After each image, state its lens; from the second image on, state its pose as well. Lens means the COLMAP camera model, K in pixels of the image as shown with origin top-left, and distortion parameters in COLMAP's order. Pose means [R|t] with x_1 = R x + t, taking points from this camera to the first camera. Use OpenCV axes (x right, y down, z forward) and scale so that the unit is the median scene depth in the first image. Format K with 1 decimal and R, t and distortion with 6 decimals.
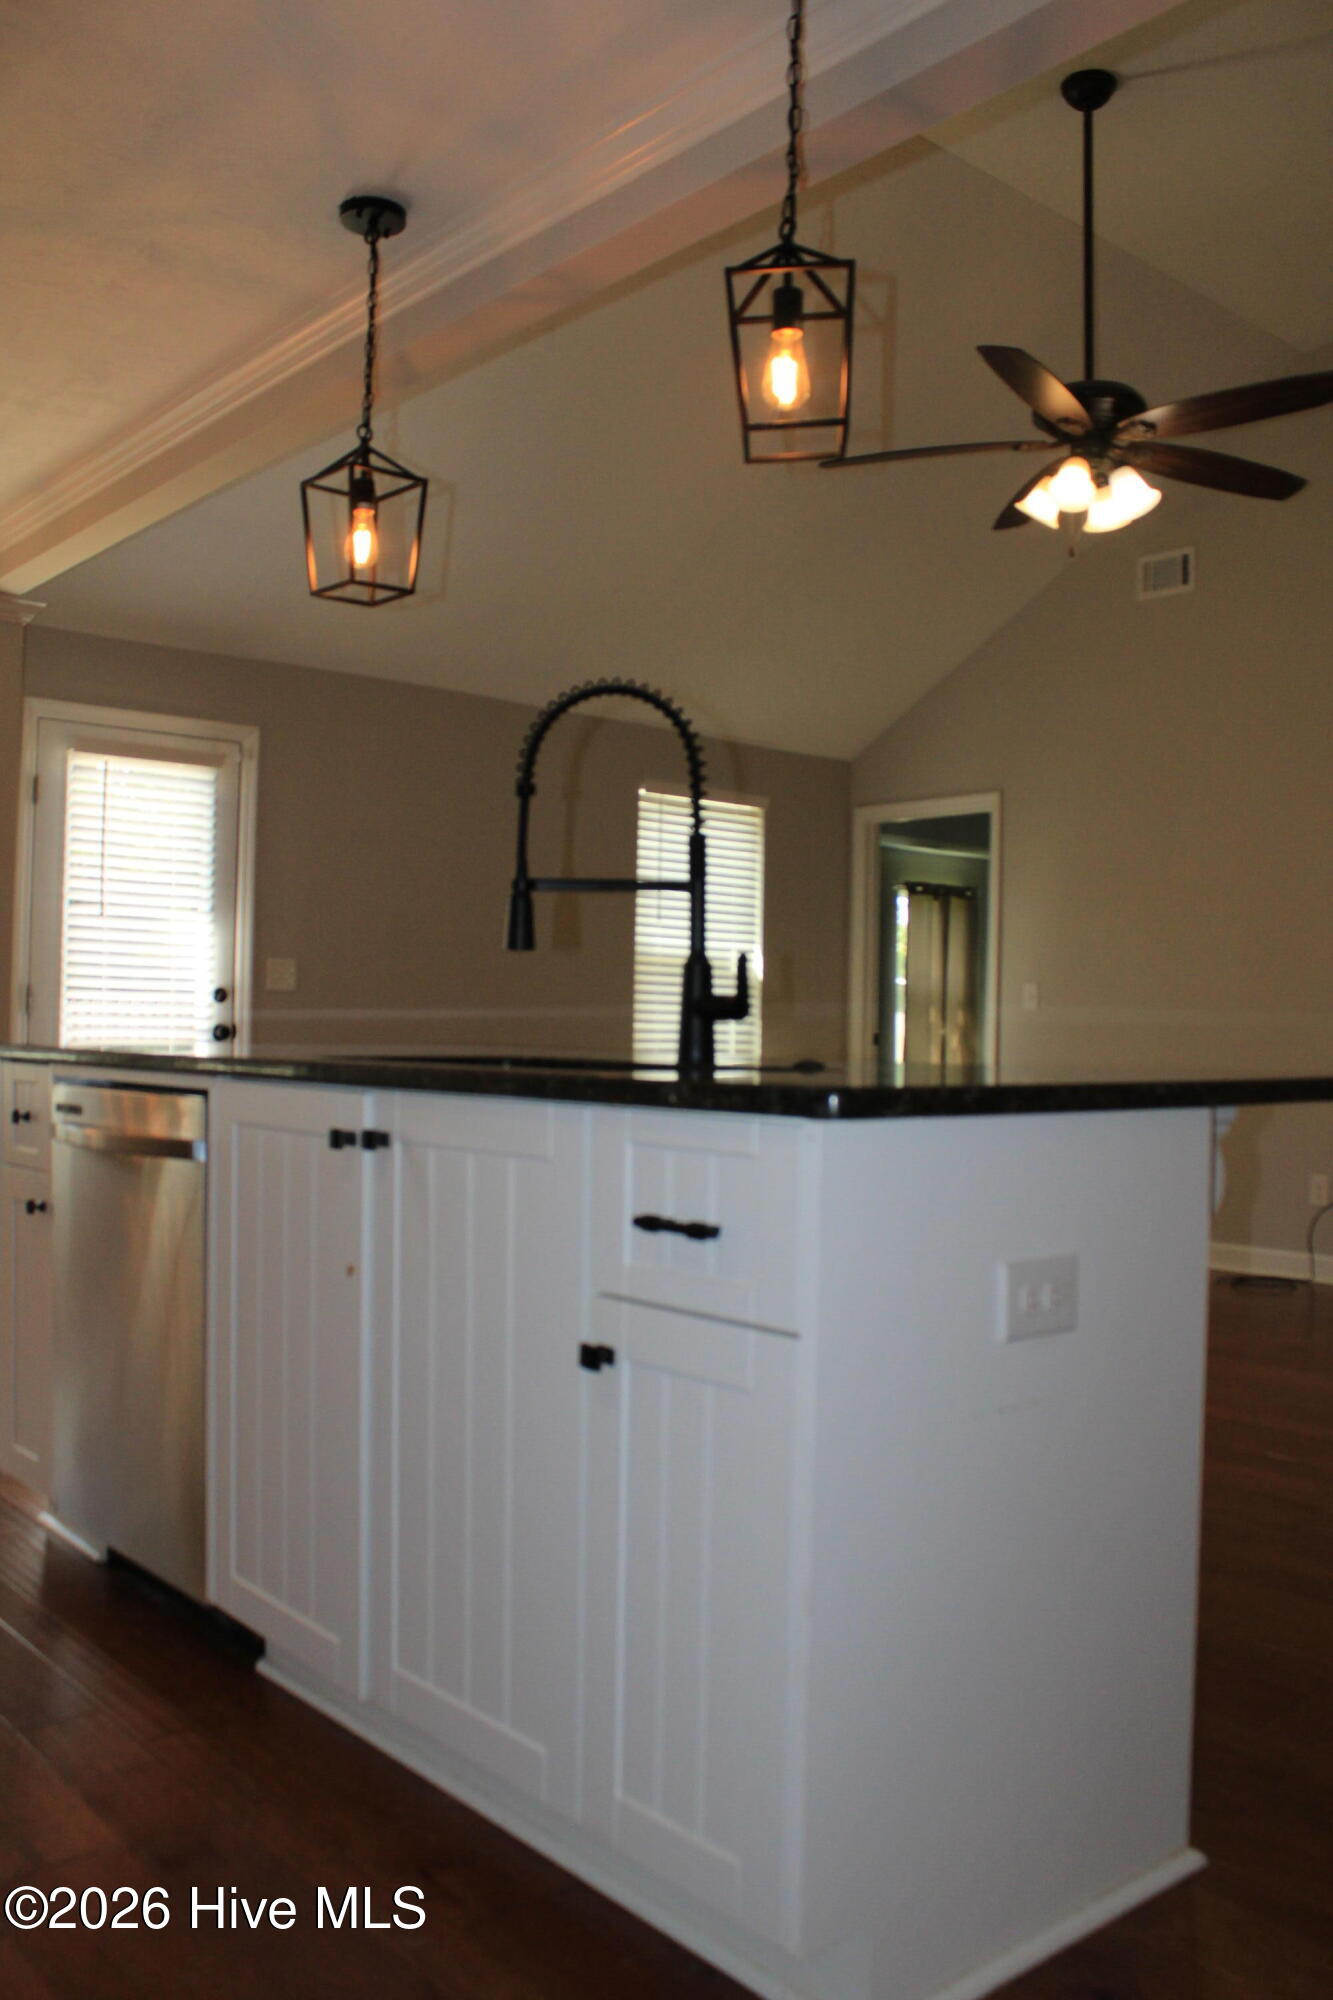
lens RADIAL K [[1672.0, 0, 666.5], [0, 1672.0, 1000.0], [0, 0, 1]] dist [-0.168645, 0.154053]
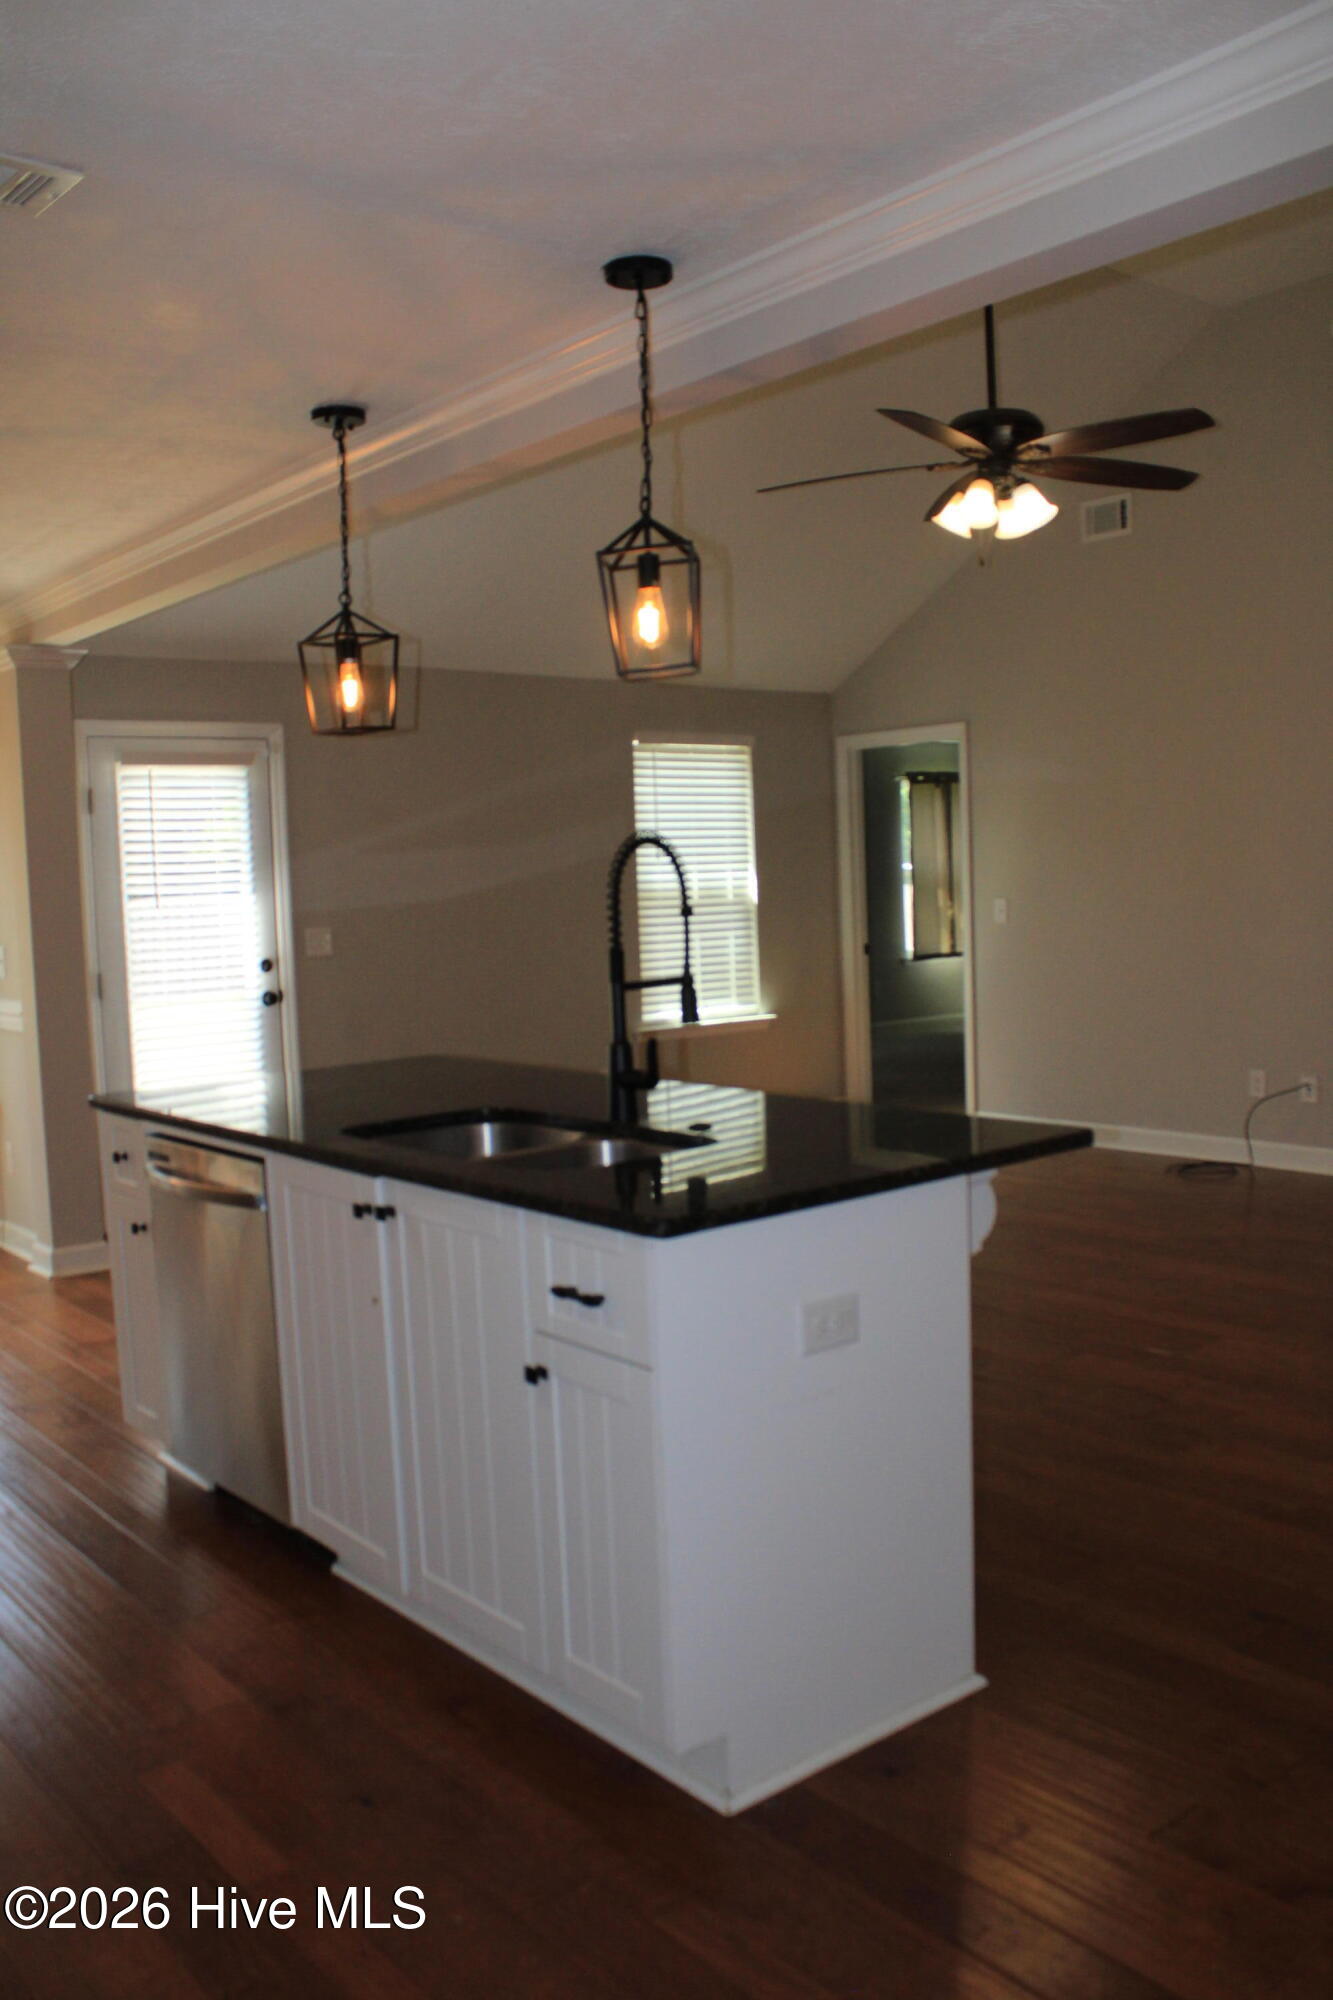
lens RADIAL K [[1672.0, 0, 666.5], [0, 1672.0, 1000.0], [0, 0, 1]] dist [-0.168645, 0.154053]
pose [[0.998008, -0.054441, -0.031879, 0.076812], [0.057129, 0.994251, 0.090556, -0.135616], [0.026766, -0.092197, 0.995381, -0.248556]]
